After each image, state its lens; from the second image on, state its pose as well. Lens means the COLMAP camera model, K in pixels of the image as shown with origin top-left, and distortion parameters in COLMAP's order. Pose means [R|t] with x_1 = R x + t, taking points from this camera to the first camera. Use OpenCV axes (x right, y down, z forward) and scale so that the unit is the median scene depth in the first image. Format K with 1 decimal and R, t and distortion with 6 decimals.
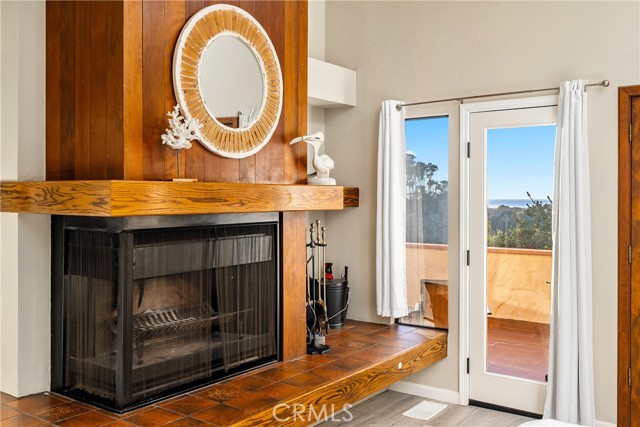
lens RADIAL K [[607.1, 0, 320.2], [0, 607.1, 199.0], [0, 0, 1]] dist [0.005989, 0.000000]
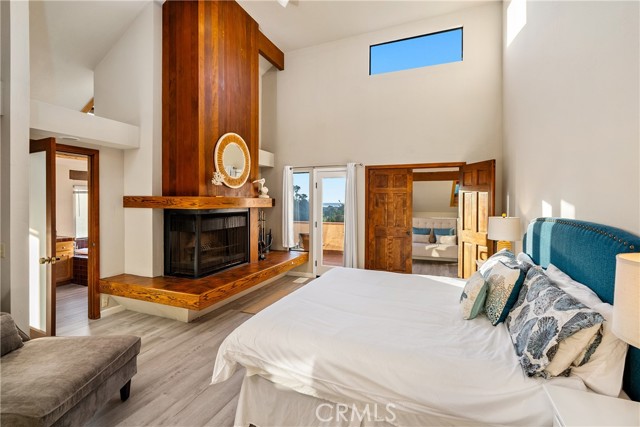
lens RADIAL K [[296.3, 0, 319.5], [0, 296.3, 209.0], [0, 0, 1]] dist [-0.005171, 0.001592]
pose [[0.967418, -0.003029, 0.253168, -0.099424], [-0.002345, 0.999778, 0.020922, -0.002505], [-0.253175, -0.020834, 0.967196, -0.368880]]
